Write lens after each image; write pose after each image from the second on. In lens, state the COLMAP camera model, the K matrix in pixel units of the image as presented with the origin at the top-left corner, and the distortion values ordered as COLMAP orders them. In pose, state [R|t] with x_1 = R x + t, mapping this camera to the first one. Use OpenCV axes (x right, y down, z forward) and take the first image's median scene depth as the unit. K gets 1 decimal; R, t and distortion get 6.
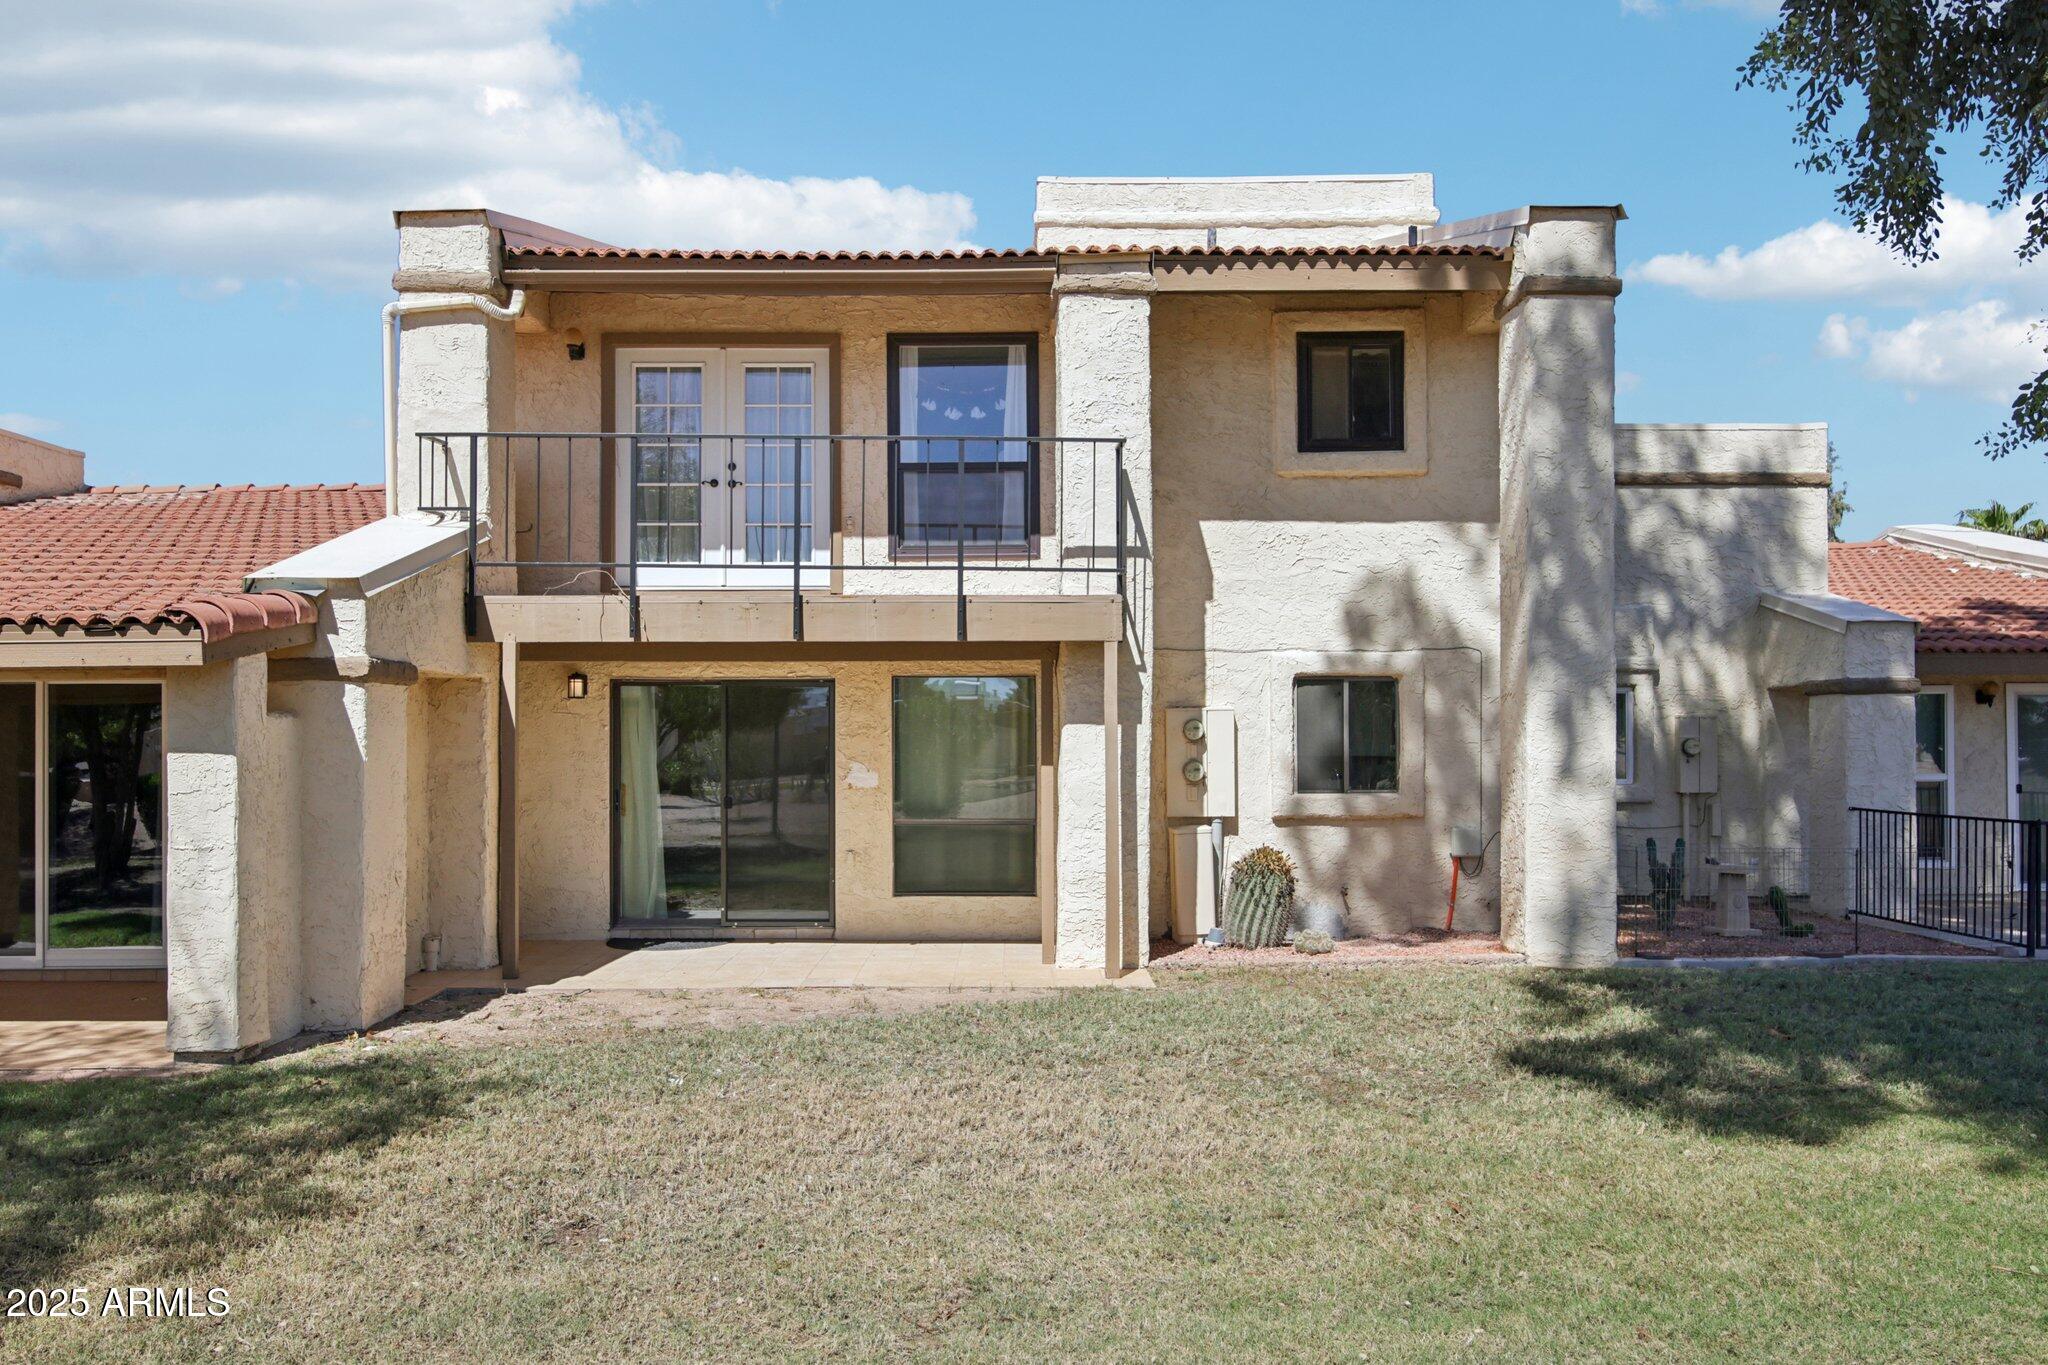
lens RADIAL K [[1639.4, 0, 1024.0], [0, 1639.4, 682.5], [0, 0, 1]] dist [-0.001907, 0.002210]
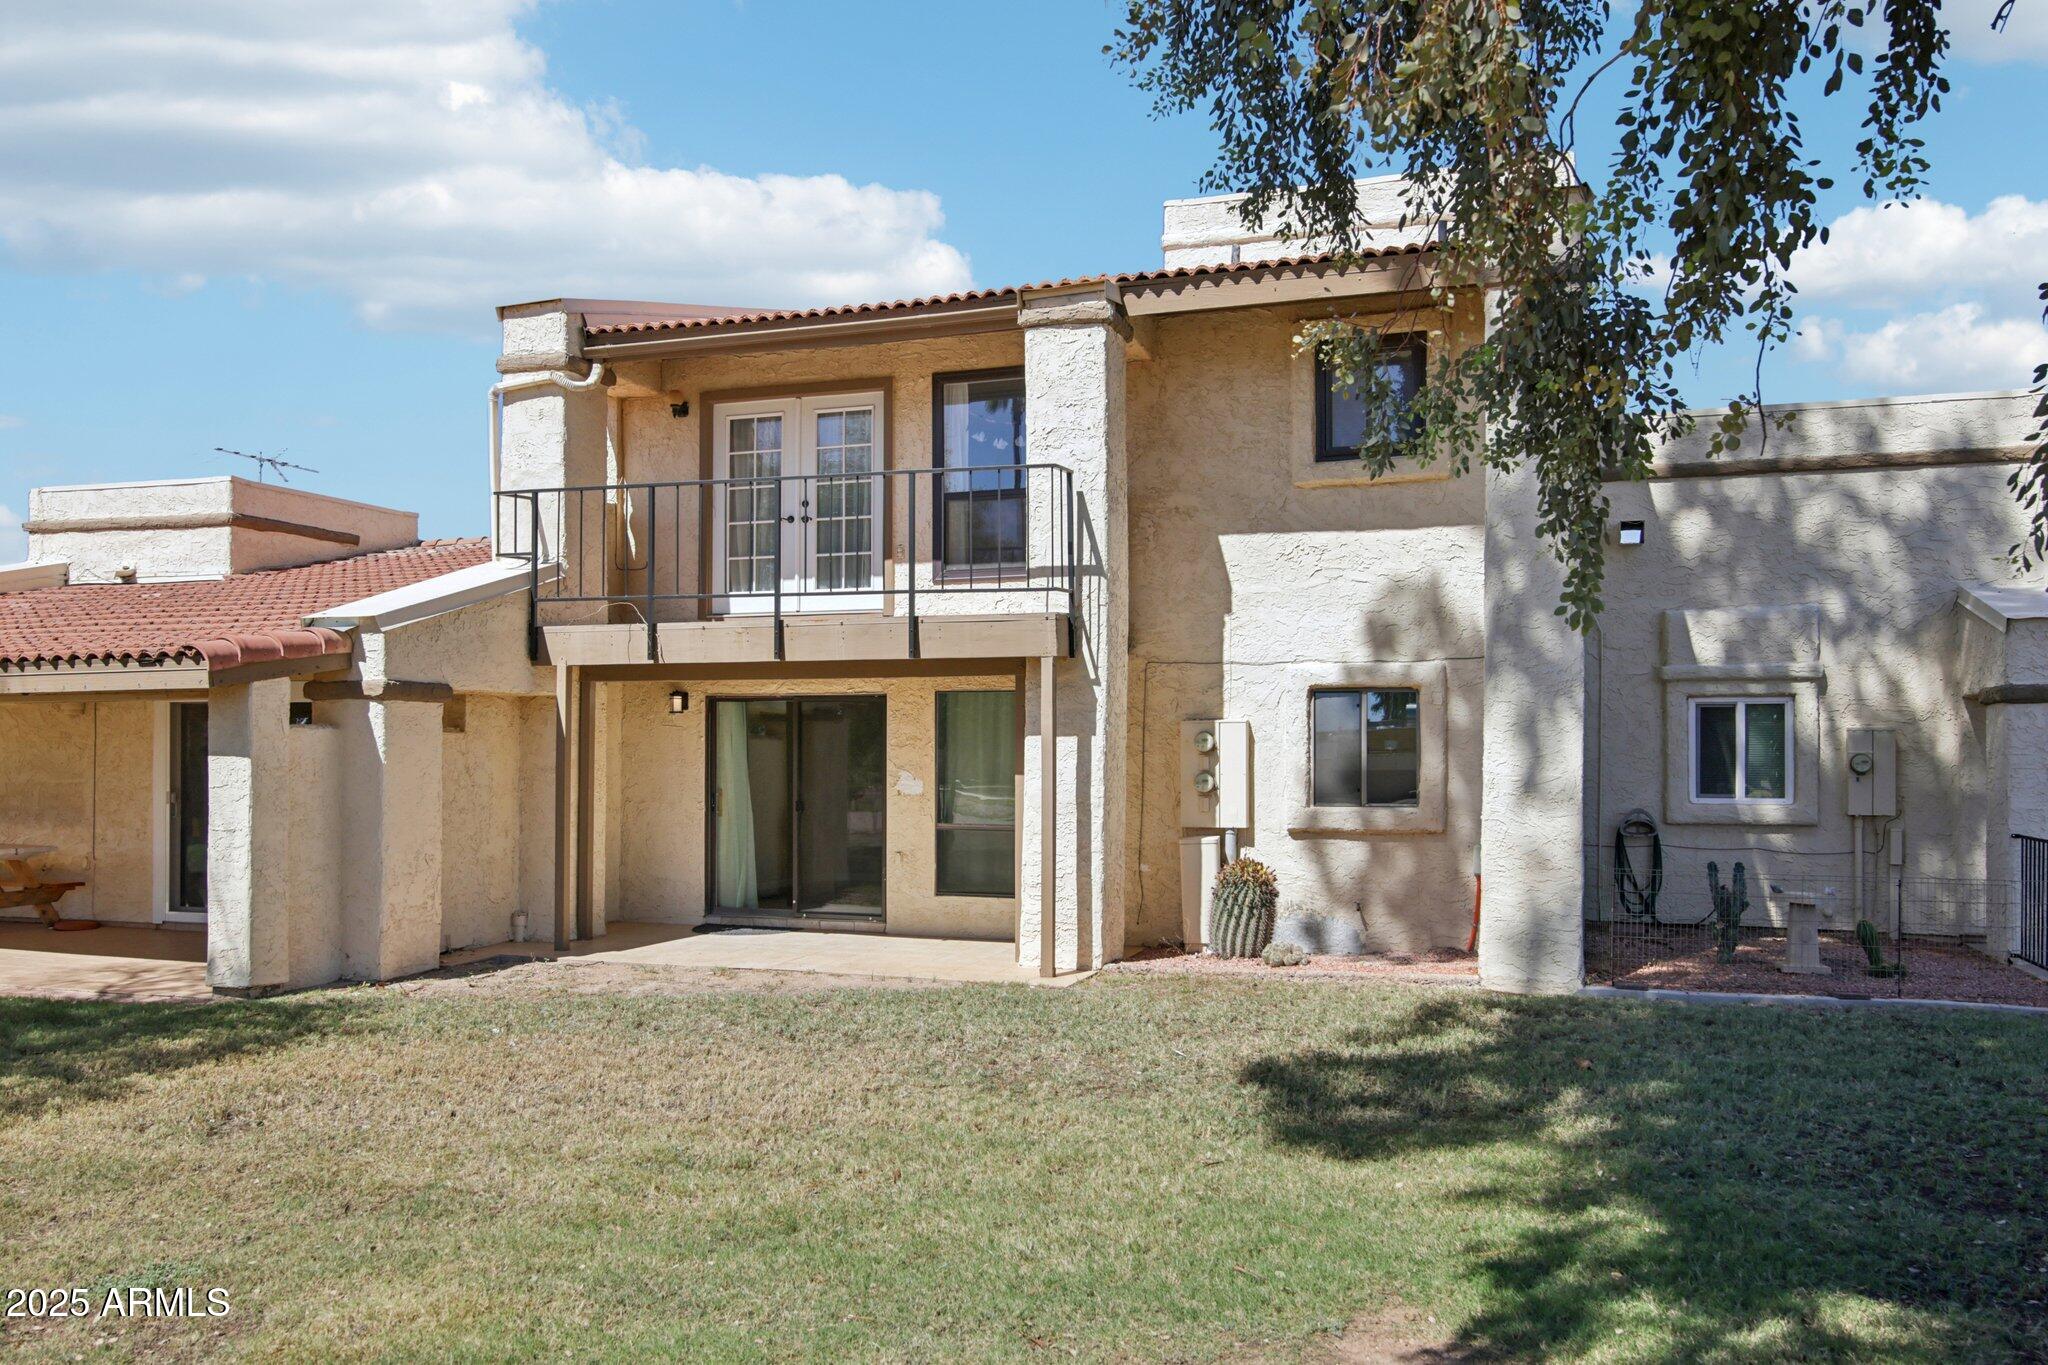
lens RADIAL K [[1662.8, 0, 1023.9], [0, 1662.8, 694.0], [0, 0, 1]] dist [-0.000316, -0.001210]
pose [[0.936324, -0.007417, -0.351059, 0.359076], [0.006742, 0.999972, -0.003145, 0.001798], [0.351072, 0.000578, 0.936348, -0.003081]]
